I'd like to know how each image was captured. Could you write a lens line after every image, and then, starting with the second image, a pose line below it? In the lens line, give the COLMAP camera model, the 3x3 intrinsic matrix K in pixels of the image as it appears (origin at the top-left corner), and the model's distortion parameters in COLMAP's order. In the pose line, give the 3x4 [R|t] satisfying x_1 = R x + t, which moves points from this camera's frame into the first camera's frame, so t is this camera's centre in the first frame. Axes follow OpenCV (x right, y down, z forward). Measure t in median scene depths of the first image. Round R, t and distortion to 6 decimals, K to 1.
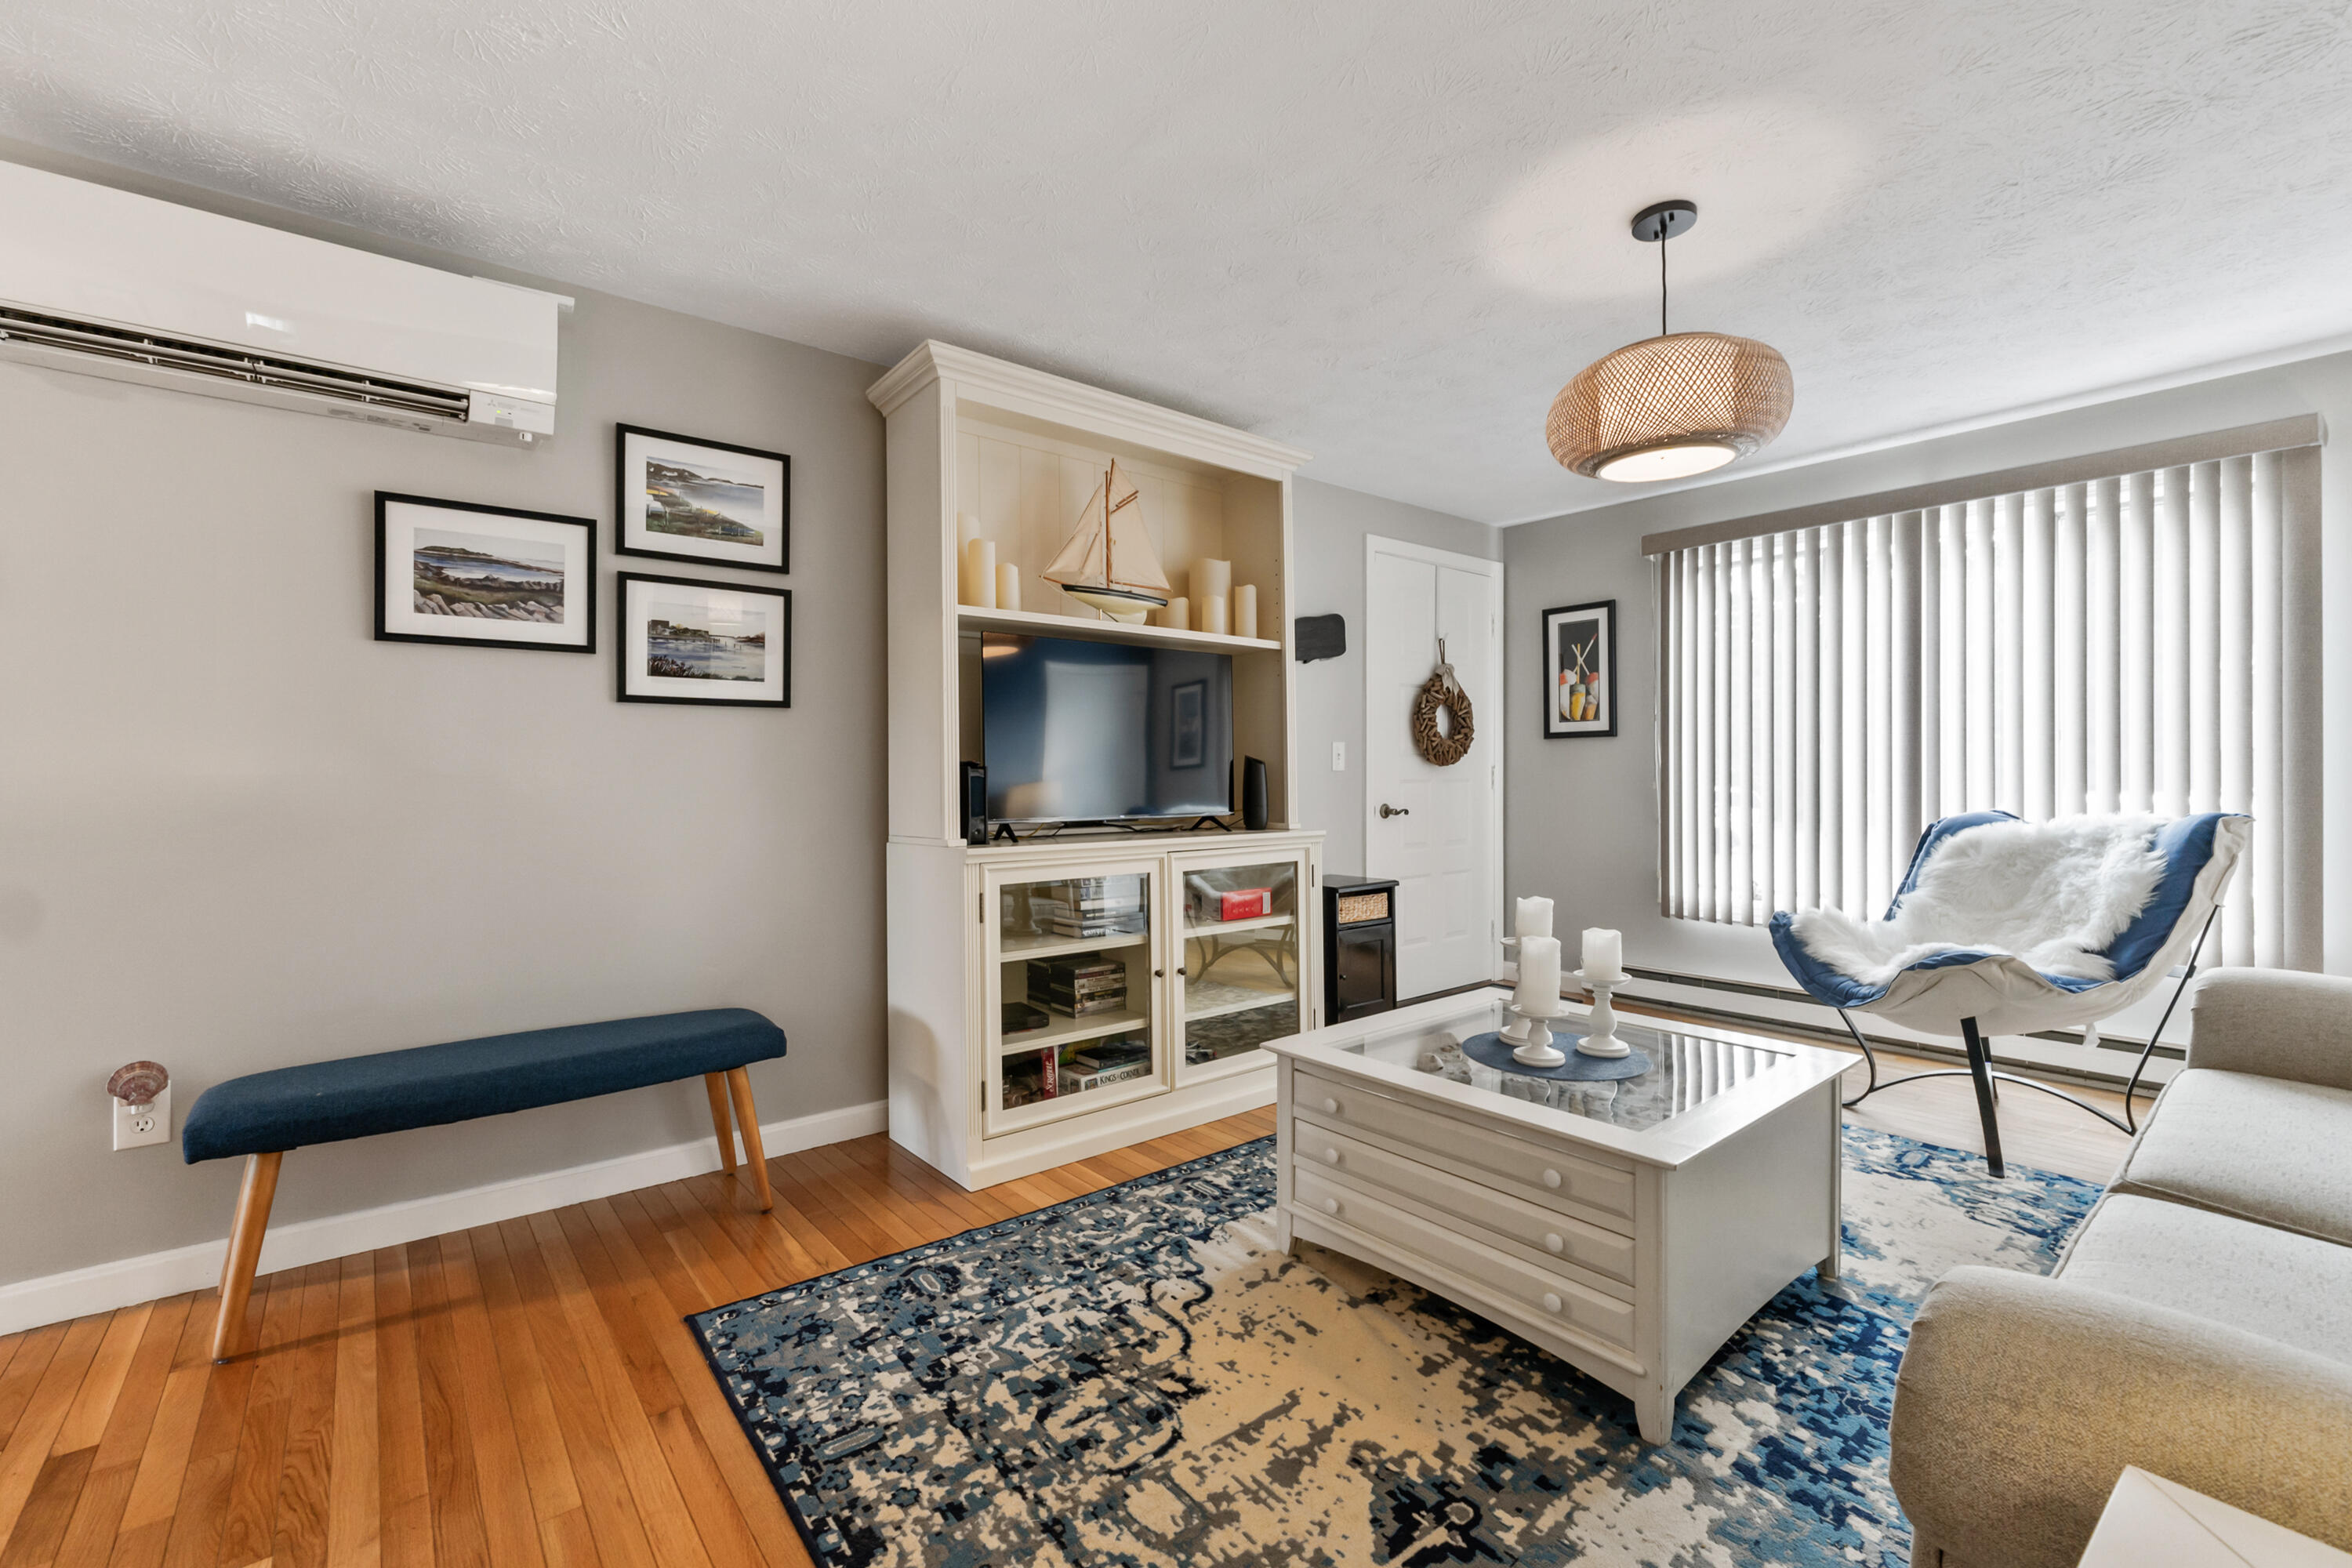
lens RADIAL K [[983.4, 0, 1175.9], [0, 983.4, 778.2], [0, 0, 1]] dist [-0.006073, -0.001098]
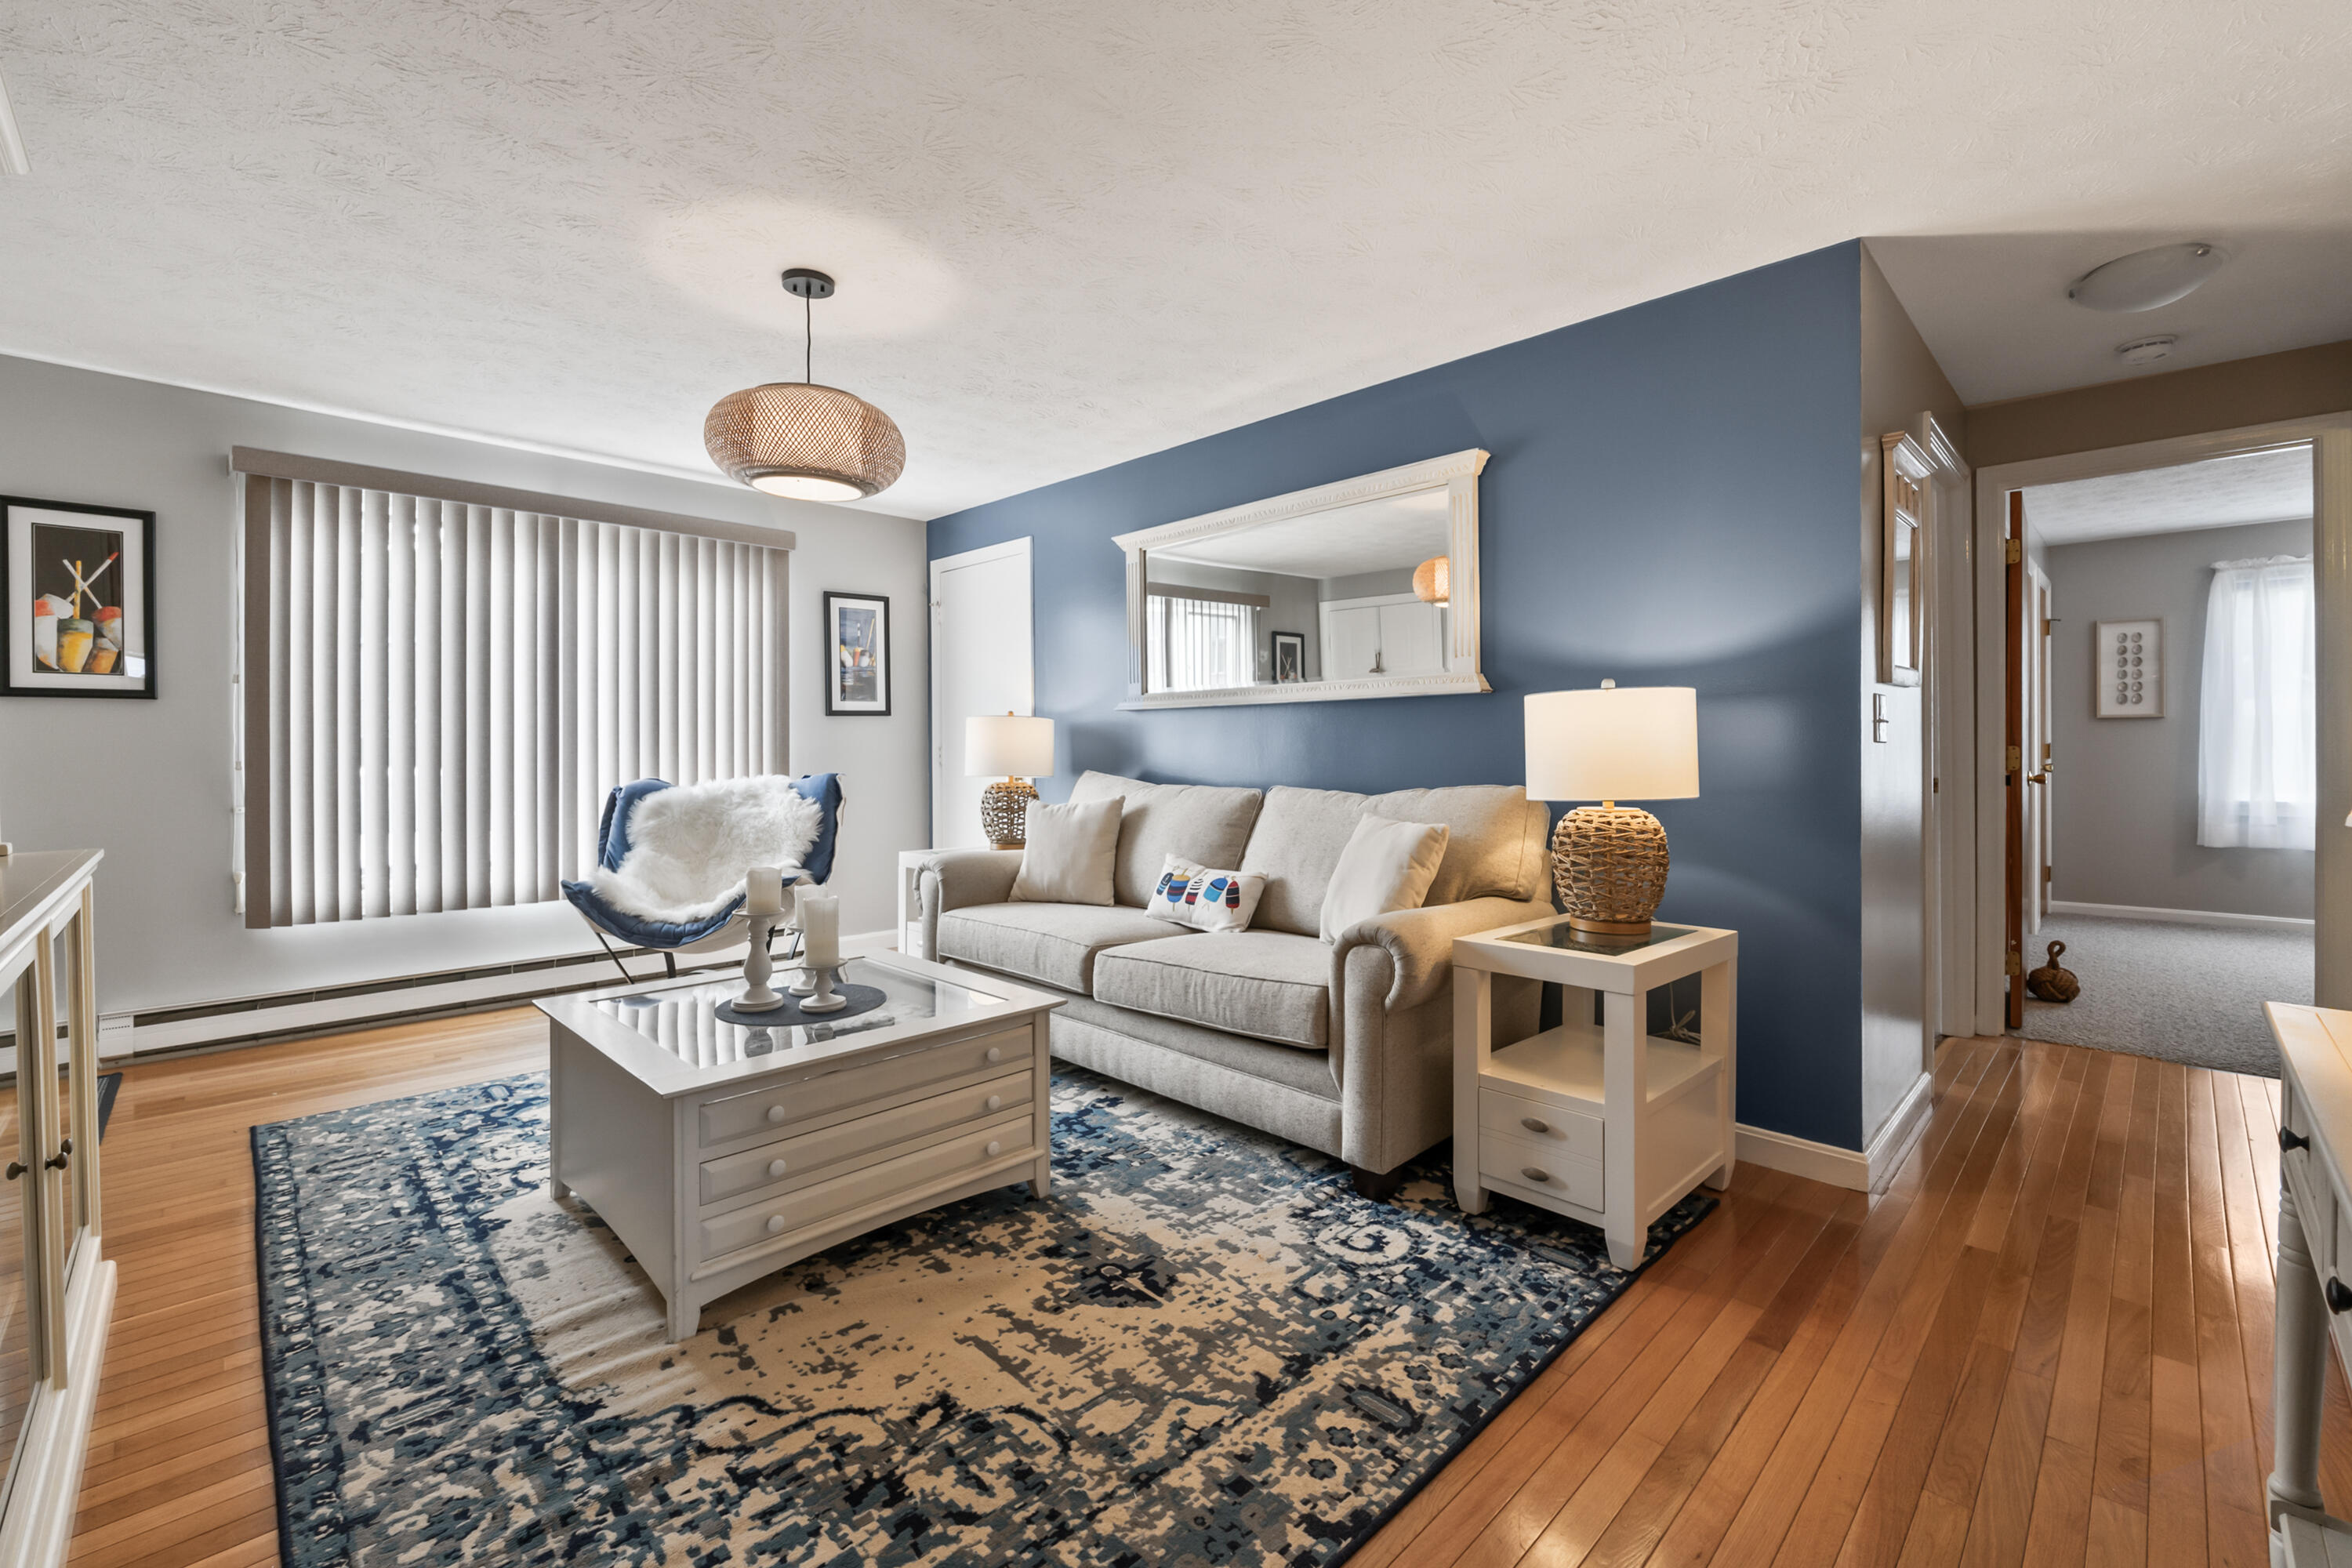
lens RADIAL K [[983.4, 0, 1165.2], [0, 983.4, 745.4], [0, 0, 1]] dist [-0.006073, -0.001098]
pose [[-0.083925, 0.005665, 0.996456, -0.678820], [0.006252, 0.999967, -0.005158, 0.000764], [-0.996452, 0.005797, -0.083958, 0.622892]]
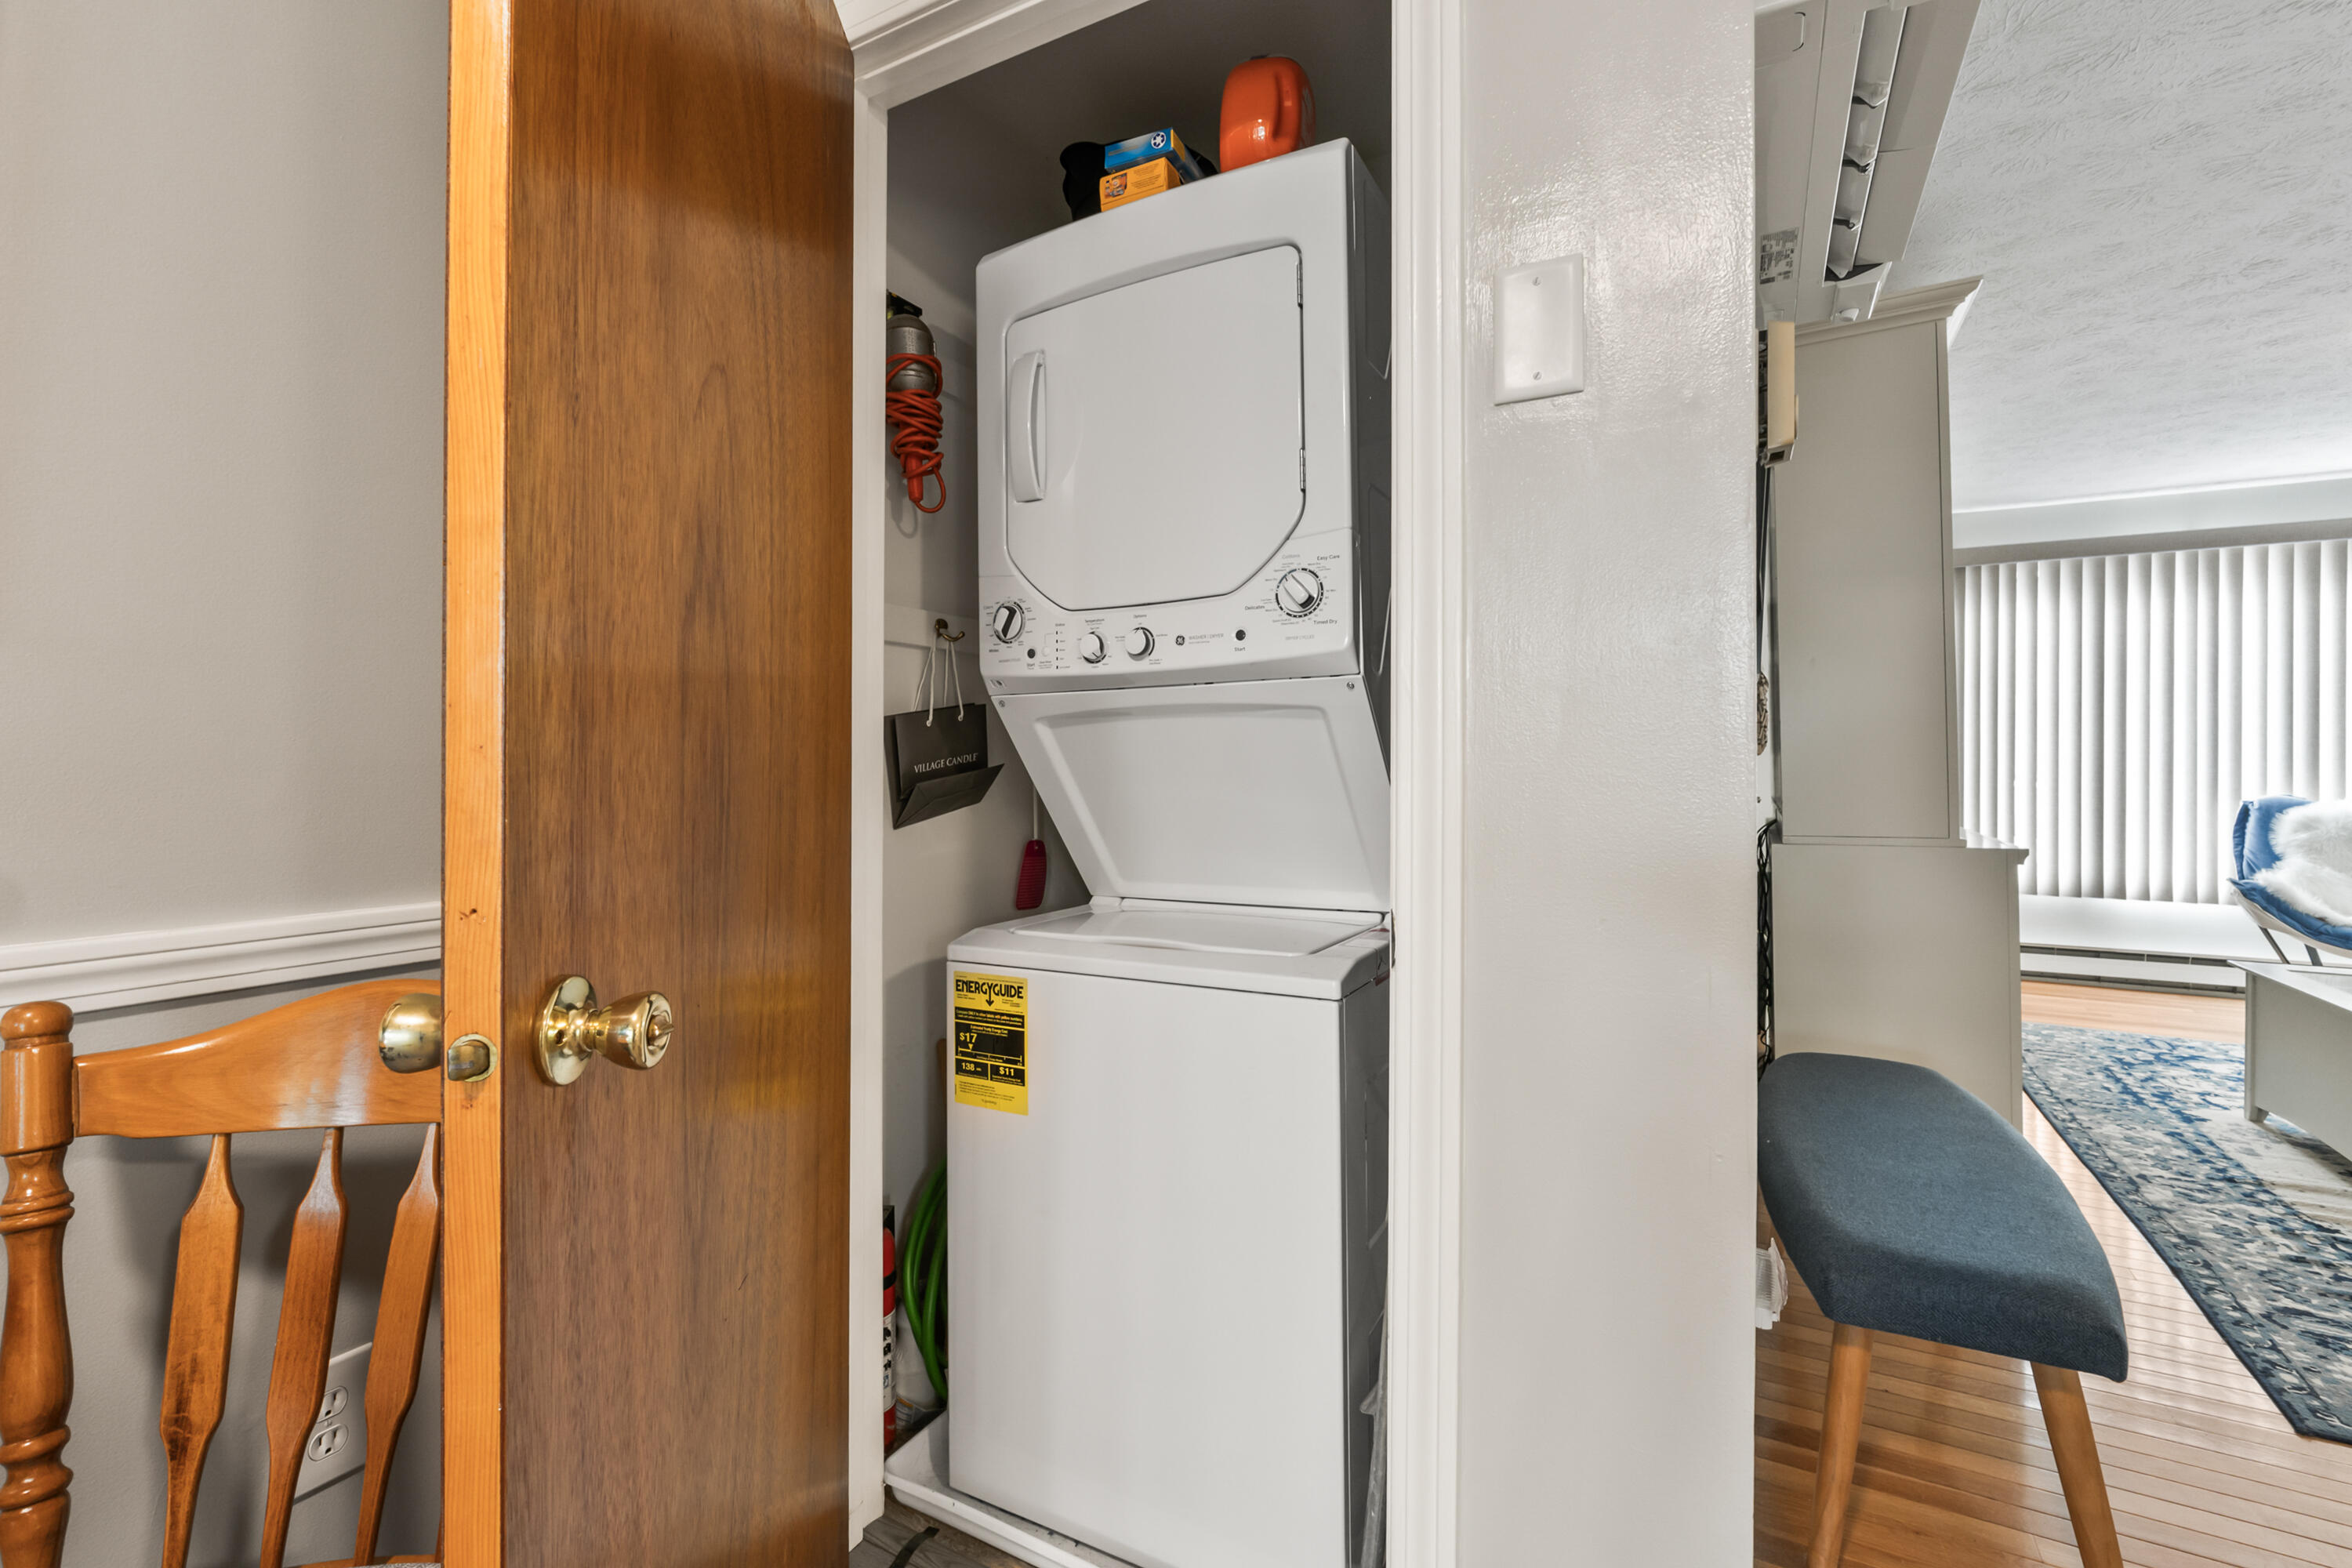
lens RADIAL K [[983.4, 0, 1182.2], [0, 983.4, 764.3], [0, 0, 1]] dist [-0.006073, -0.001098]
pose [[0.937225, 0.003787, 0.348704, -1.351200], [-0.003324, 0.999993, -0.001925, 0.002778], [-0.348709, 0.000645, 0.937231, 0.467225]]
